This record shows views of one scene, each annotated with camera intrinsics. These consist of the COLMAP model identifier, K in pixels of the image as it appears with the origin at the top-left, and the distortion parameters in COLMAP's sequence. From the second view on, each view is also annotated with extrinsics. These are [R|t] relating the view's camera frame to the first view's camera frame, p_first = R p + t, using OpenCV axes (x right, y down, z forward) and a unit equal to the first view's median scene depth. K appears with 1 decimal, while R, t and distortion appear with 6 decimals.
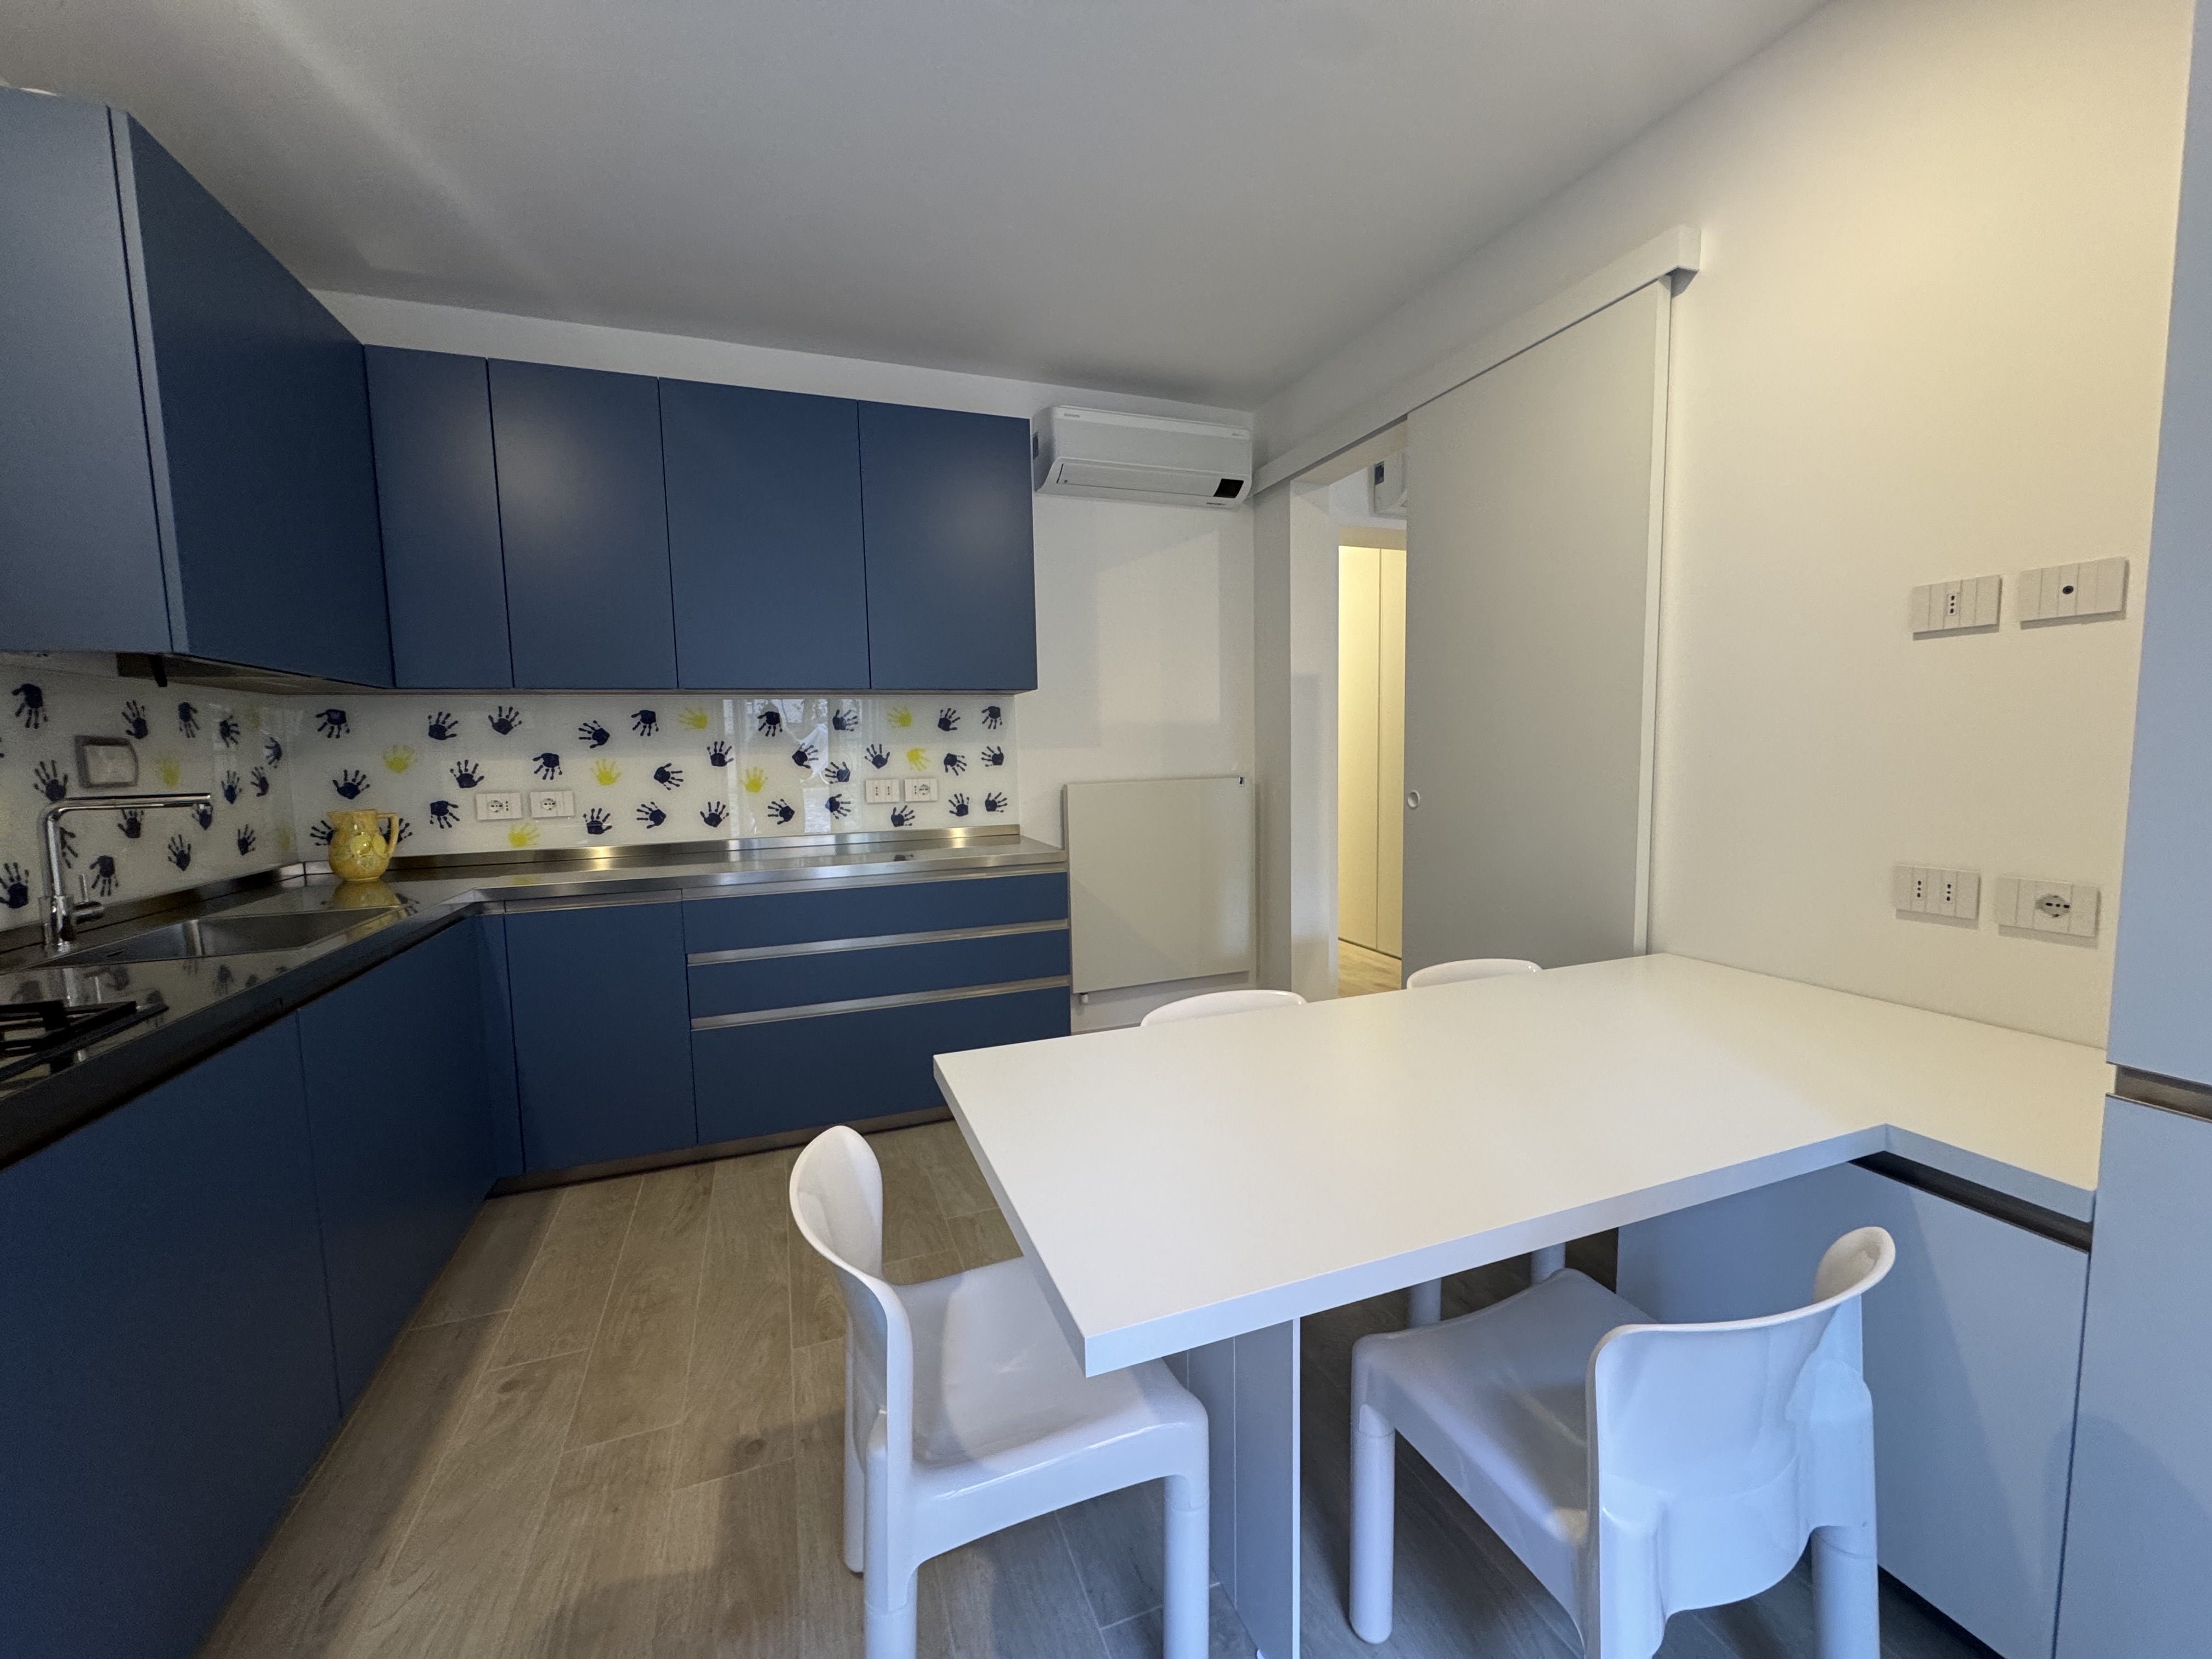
lens RADIAL K [[885.8, 0, 1098.5], [0, 885.8, 826.1], [0, 0, 1]] dist [-0.000631, 0.000553]
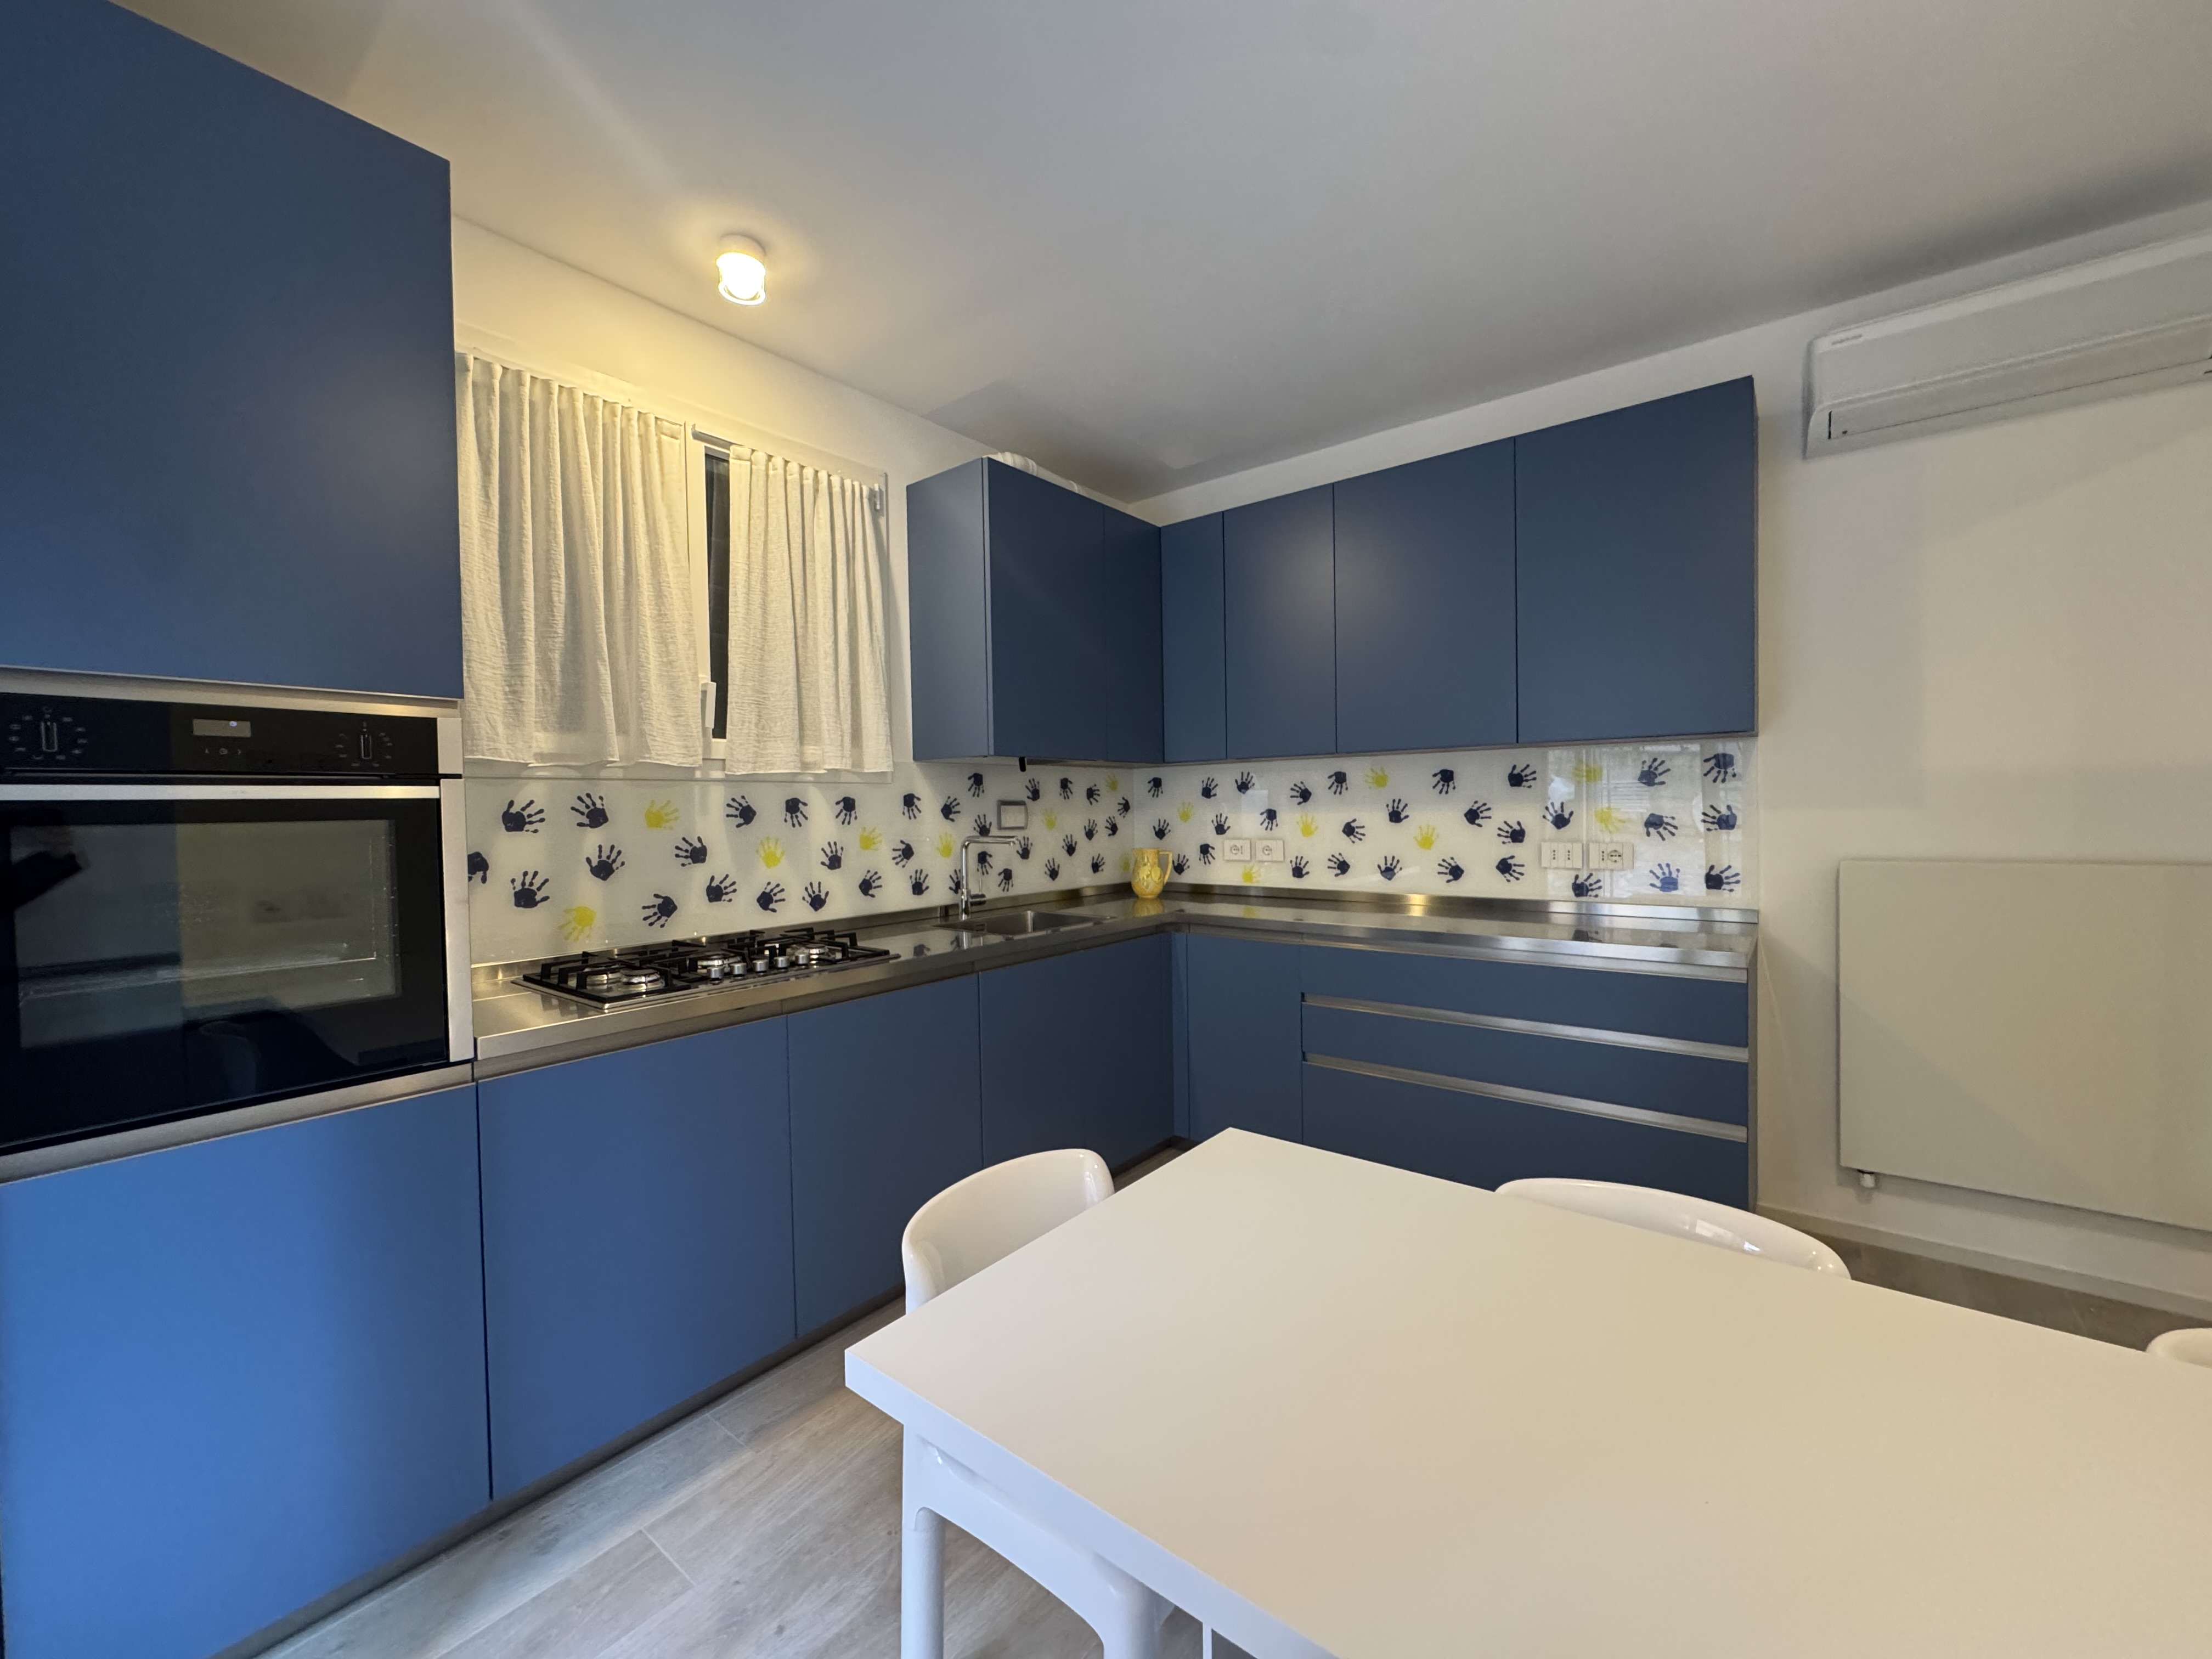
lens RADIAL K [[885.8, 0, 1098.5], [0, 885.8, 826.1], [0, 0, 1]] dist [-0.000631, 0.000553]
pose [[0.514741, 0.030324, -0.856809, 0.307412], [-0.069957, 0.997527, -0.006723, -0.033653], [0.854487, 0.063400, 0.515590, 0.165702]]
